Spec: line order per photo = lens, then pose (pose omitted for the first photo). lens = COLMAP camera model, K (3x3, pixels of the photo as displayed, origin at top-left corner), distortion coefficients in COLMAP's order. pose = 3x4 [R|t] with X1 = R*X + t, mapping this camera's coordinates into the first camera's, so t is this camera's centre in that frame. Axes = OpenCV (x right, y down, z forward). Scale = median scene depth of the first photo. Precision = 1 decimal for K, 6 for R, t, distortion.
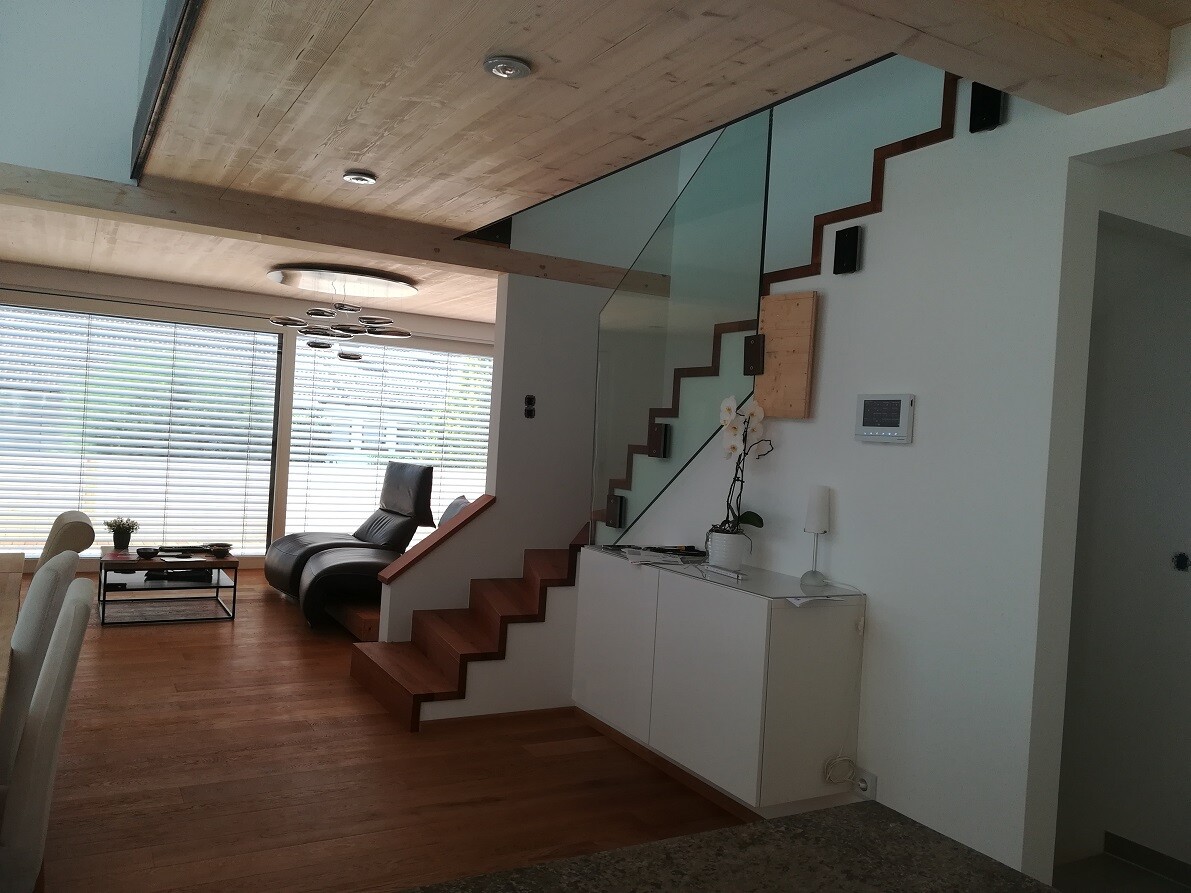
lens RADIAL K [[932.8, 0, 595.5], [0, 932.8, 446.5], [0, 0, 1]] dist [0.033437, -0.061077]
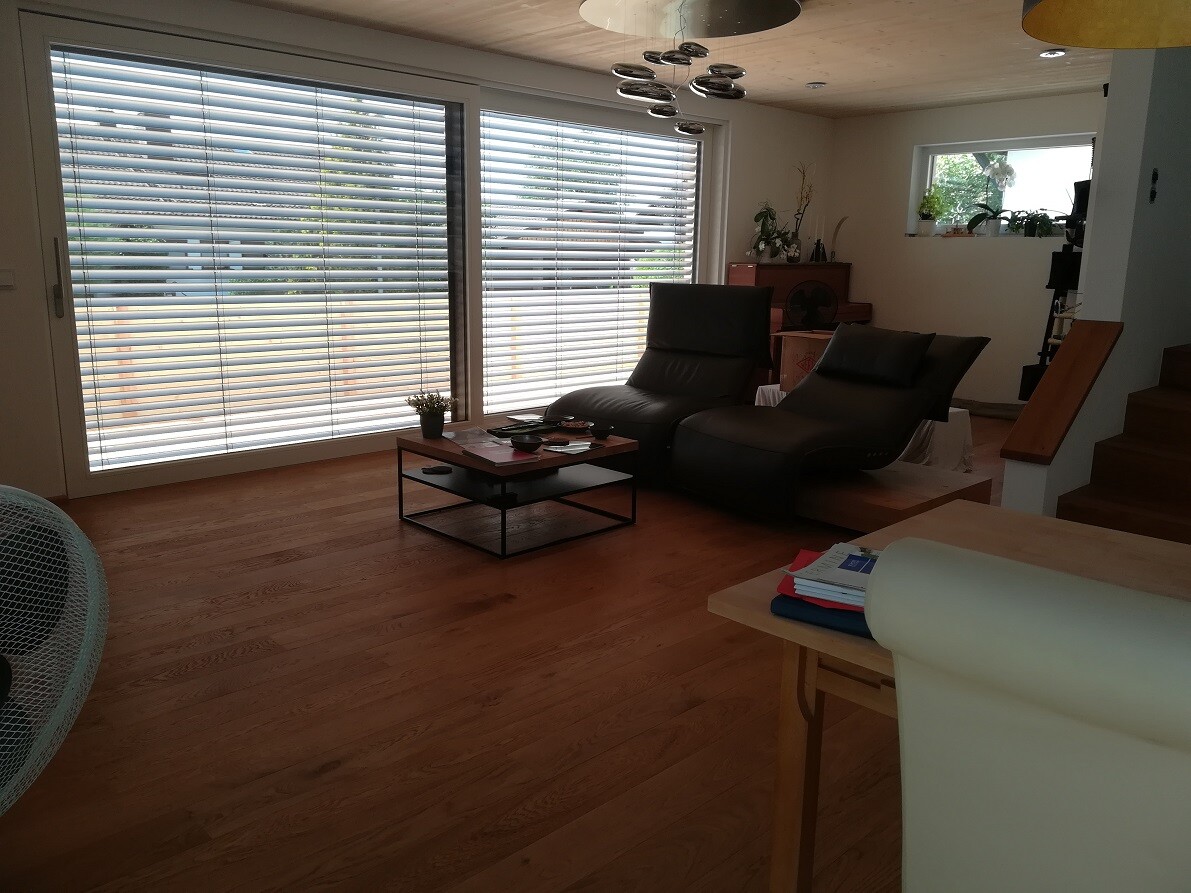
lens RADIAL K [[932.8, 0, 595.5], [0, 932.8, 446.5], [0, 0, 1]] dist [0.033437, -0.061077]
pose [[0.968962, -0.095390, 0.228065, -0.433770], [0.047340, 0.977080, 0.207543, -0.012065], [-0.242636, -0.190304, 0.951269, 0.280282]]
